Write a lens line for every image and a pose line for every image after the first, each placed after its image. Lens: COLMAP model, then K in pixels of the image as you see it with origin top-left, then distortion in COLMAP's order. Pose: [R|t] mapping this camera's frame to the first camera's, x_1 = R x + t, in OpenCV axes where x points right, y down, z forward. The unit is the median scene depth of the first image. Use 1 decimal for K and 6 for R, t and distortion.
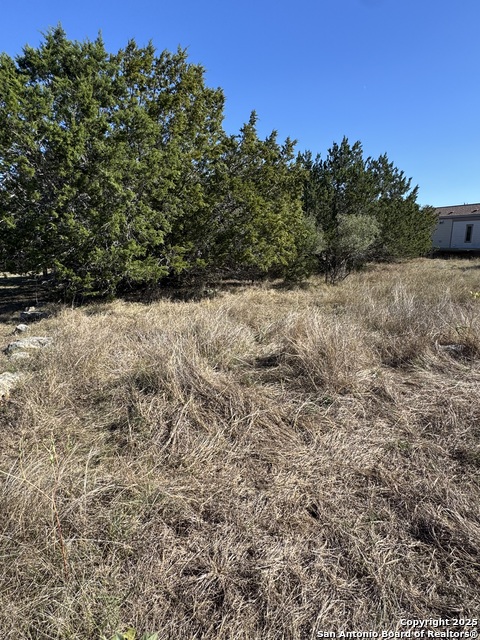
lens RADIAL K [[367.1, 0, 242.0], [0, 367.1, 321.9], [0, 0, 1]] dist [-0.006175, 0.003436]
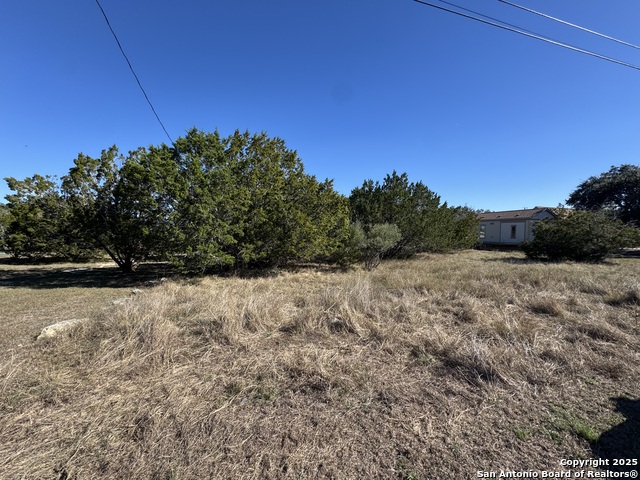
lens RADIAL K [[259.2, 0, 319.3], [0, 259.2, 241.7], [0, 0, 1]] dist [-0.003753, 0.000852]
pose [[0.985286, 0.020959, -0.169626, 0.412586], [-0.050643, 0.983686, -0.172621, -0.042290], [0.163241, 0.178671, 0.970273, -0.083600]]
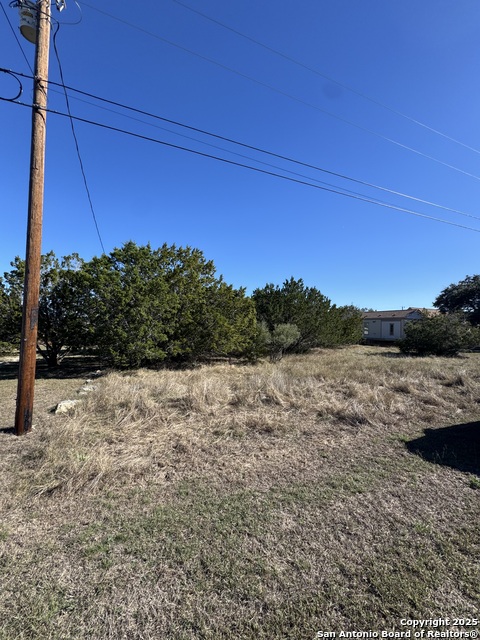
lens RADIAL K [[259.2, 0, 240.6], [0, 259.2, 321.8], [0, 0, 1]] dist [-0.003753, 0.000852]
pose [[0.997525, 0.025578, -0.065497, 0.308145], [-0.039973, 0.972615, -0.228961, -0.008826], [0.057847, 0.231012, 0.971230, -0.403221]]
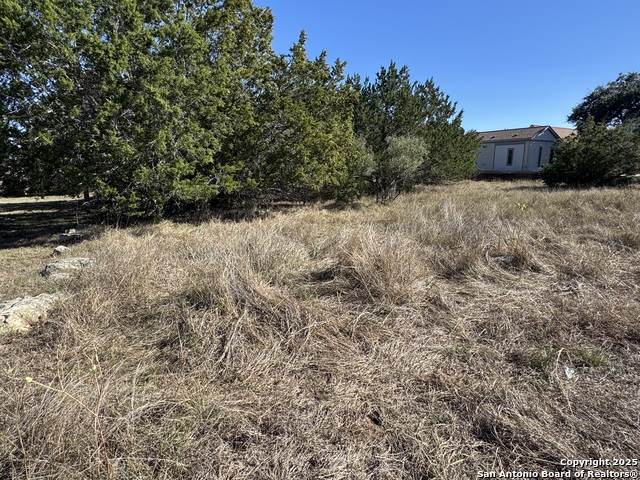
lens RADIAL K [[367.1, 0, 321.7], [0, 367.1, 241.8], [0, 0, 1]] dist [-0.006175, 0.003436]
pose [[0.996937, -0.015148, 0.076733, -0.004206], [0.016043, 0.999810, -0.011070, 0.015276], [-0.076550, 0.012267, 0.996990, 0.008833]]
